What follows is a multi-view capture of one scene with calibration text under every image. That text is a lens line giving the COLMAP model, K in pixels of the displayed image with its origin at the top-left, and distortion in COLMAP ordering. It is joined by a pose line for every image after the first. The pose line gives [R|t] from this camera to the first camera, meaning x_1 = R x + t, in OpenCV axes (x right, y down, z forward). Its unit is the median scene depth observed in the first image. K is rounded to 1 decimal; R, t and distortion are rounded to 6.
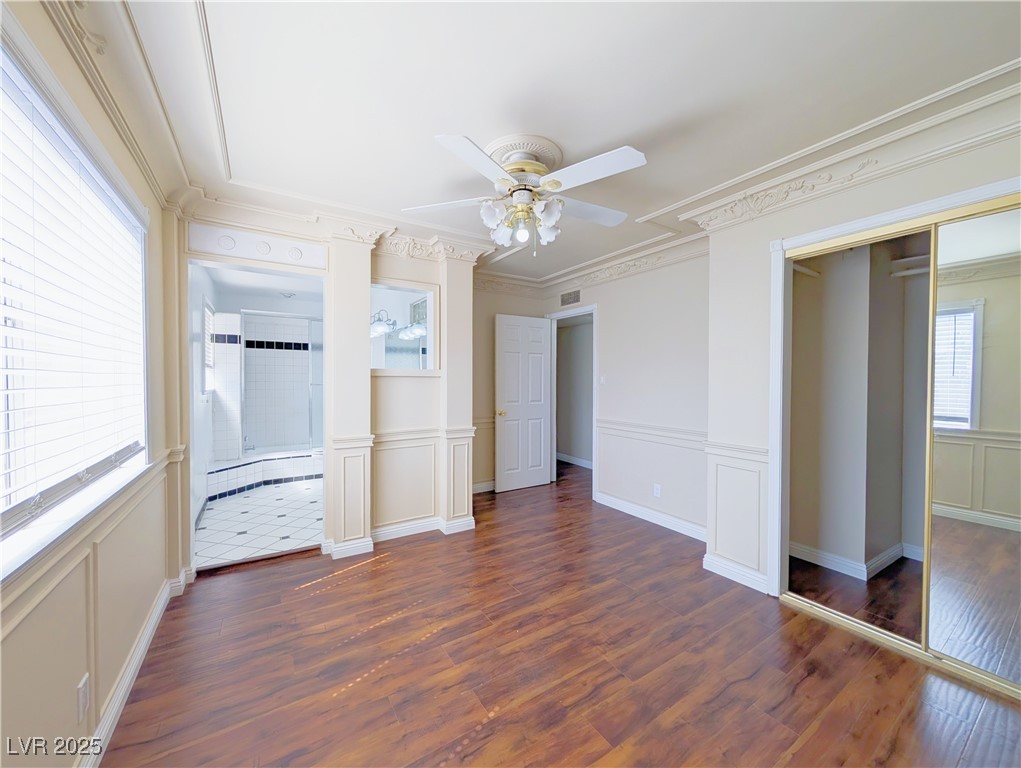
lens RADIAL K [[387.7, 0, 511.8], [0, 387.7, 385.5], [0, 0, 1]] dist [-0.001563, 0.000384]
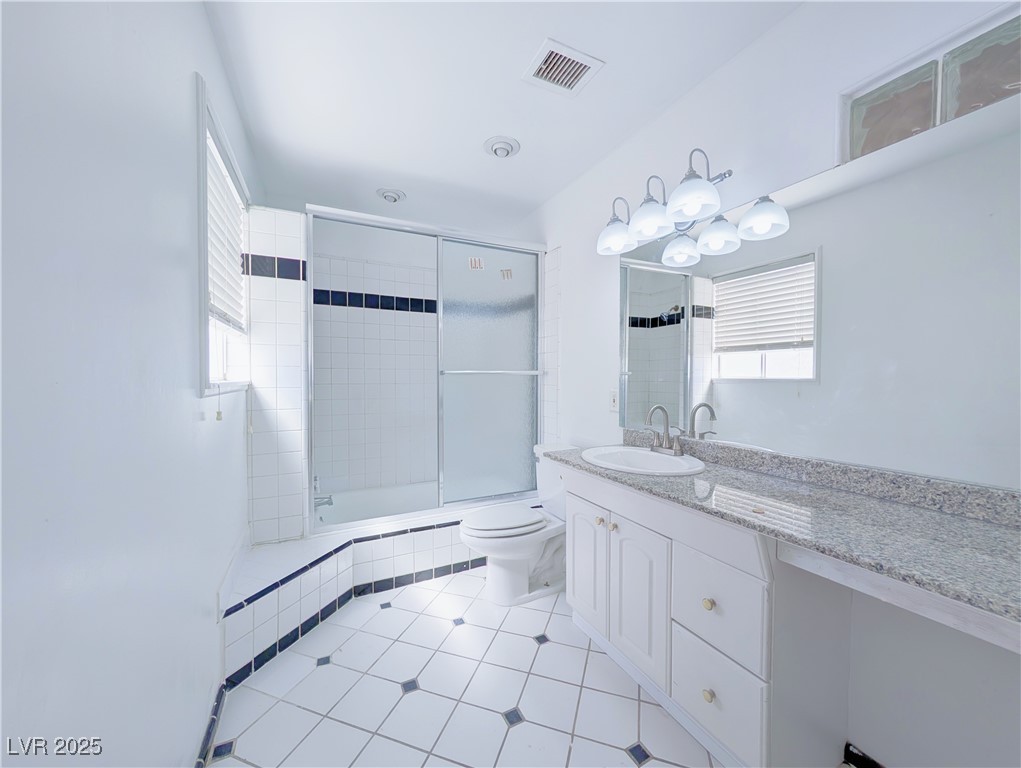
lens RADIAL K [[387.7, 0, 510.4], [0, 387.7, 380.6], [0, 0, 1]] dist [-0.001563, 0.000384]
pose [[0.992668, -0.000029, -0.120869, -0.424028], [0.000726, 0.999983, 0.005719, 0.005477], [0.120867, -0.005765, 0.992652, 0.600964]]
